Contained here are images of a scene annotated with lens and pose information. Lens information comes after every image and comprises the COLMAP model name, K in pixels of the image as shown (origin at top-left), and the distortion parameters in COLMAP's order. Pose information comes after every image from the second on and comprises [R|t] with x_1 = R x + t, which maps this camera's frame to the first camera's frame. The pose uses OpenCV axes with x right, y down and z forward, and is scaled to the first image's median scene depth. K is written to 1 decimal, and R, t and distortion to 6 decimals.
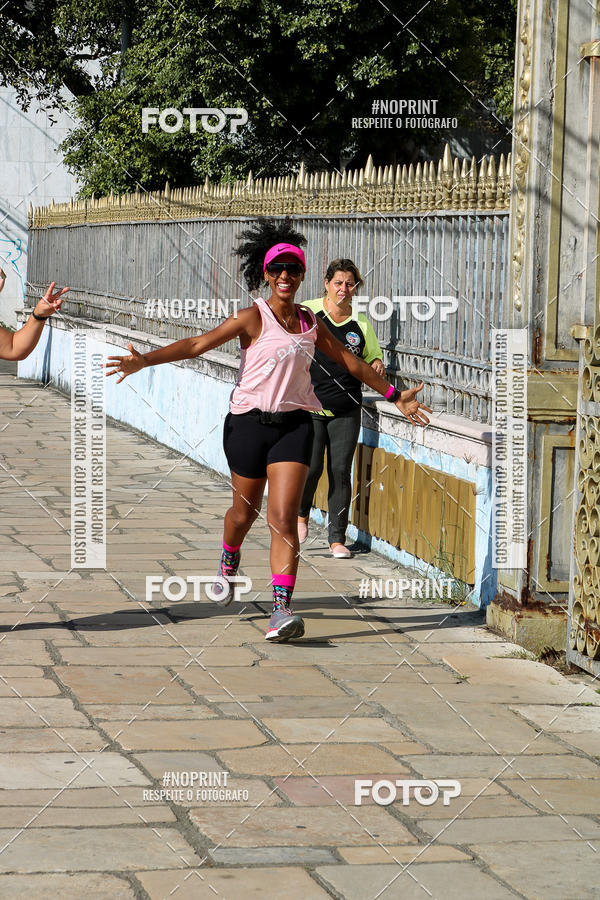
lens RADIAL K [[2870.6, 0, 300.0], [0, 2870.6, 450.0], [0, 0, 1]] dist [0.053499, -1.986027]
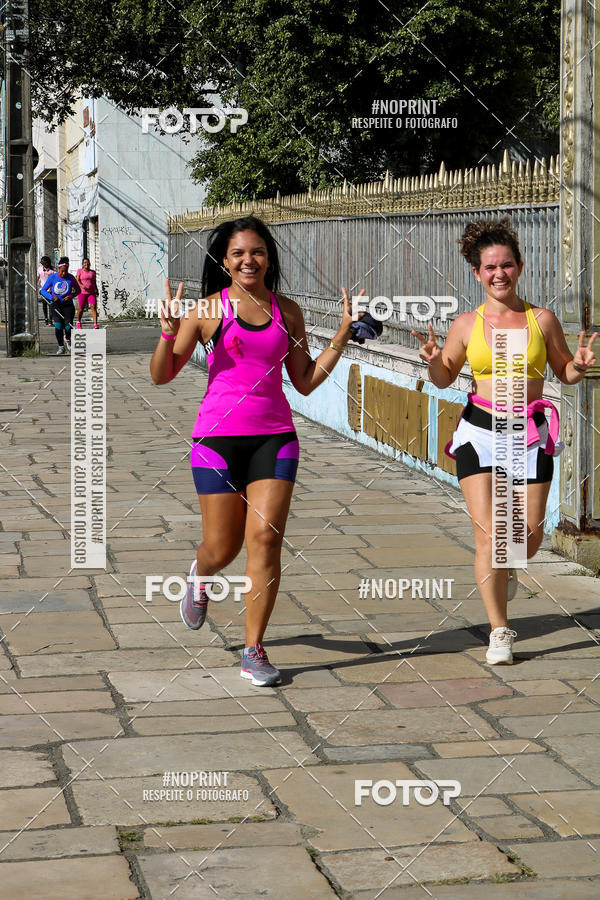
lens RADIAL K [[2870.6, 0, 300.0], [0, 2870.6, 450.0], [0, 0, 1]] dist [0.053499, -1.986027]
pose [[0.999189, -0.034519, -0.020738, -0.014201], [0.034648, 0.999382, 0.005894, 0.009221], [0.020522, -0.006608, 0.999768, -0.205469]]
